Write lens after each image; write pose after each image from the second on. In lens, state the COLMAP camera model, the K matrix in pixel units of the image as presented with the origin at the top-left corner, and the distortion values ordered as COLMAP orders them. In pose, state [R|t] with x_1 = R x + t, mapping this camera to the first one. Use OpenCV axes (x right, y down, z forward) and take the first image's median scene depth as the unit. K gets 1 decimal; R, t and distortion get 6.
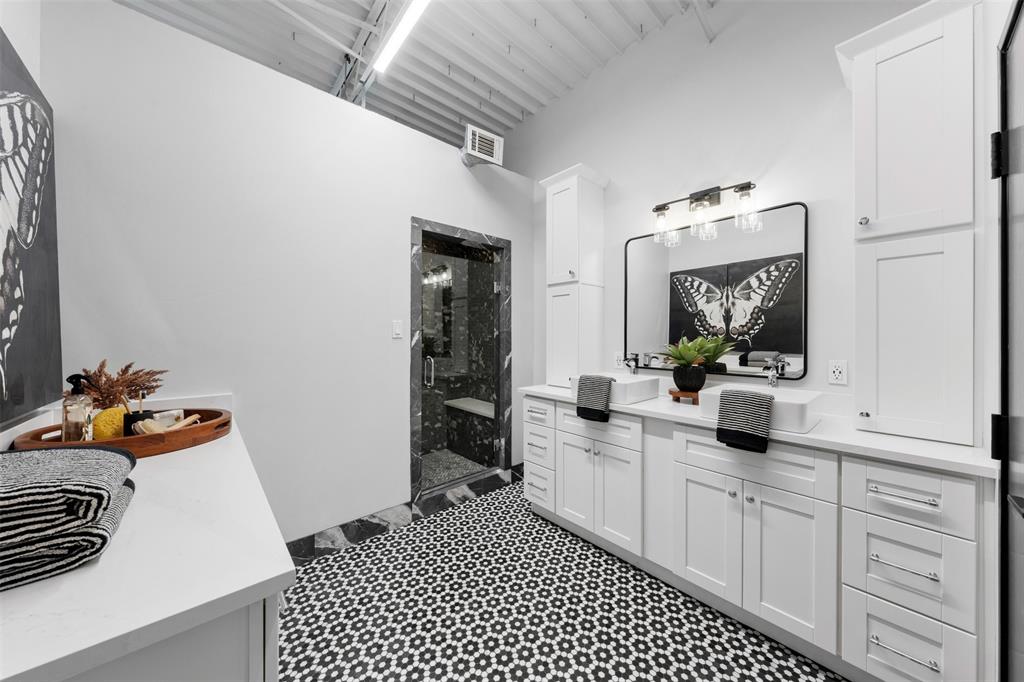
lens RADIAL K [[350.1, 0, 513.1], [0, 350.1, 334.4], [0, 0, 1]] dist [-0.000140, -0.000047]
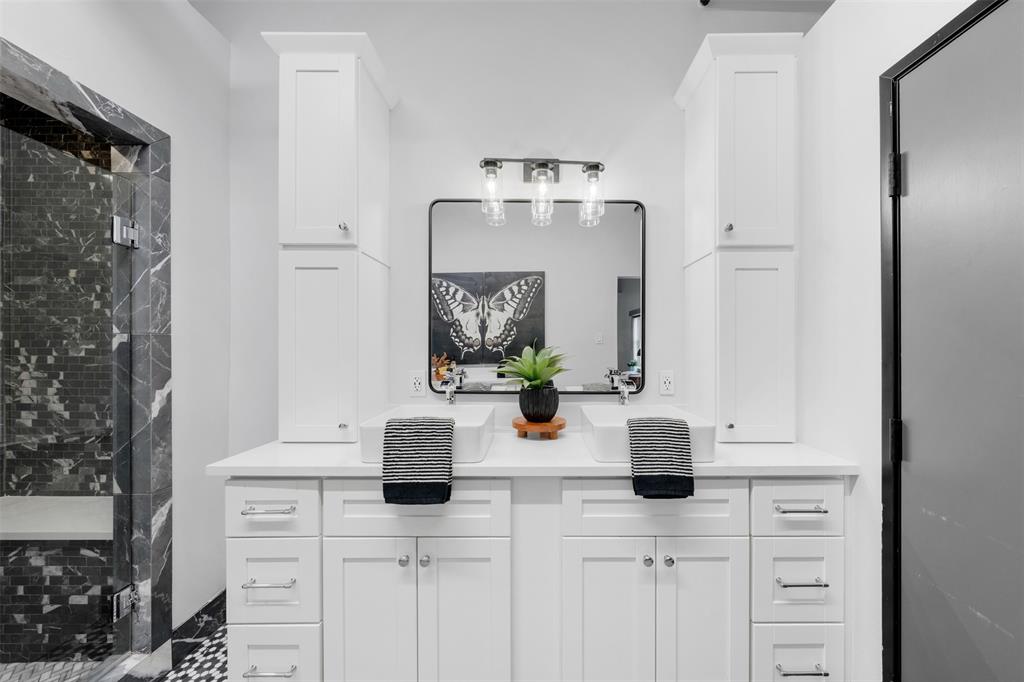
lens RADIAL K [[359.0, 0, 537.9], [0, 359.0, 348.4], [0, 0, 1]] dist [-0.000643, 0.000125]
pose [[0.658751, -0.000508, 0.752361, -0.043239], [-0.002638, 0.999992, 0.002986, 0.005395], [-0.752357, -0.003952, 0.658744, 0.344398]]
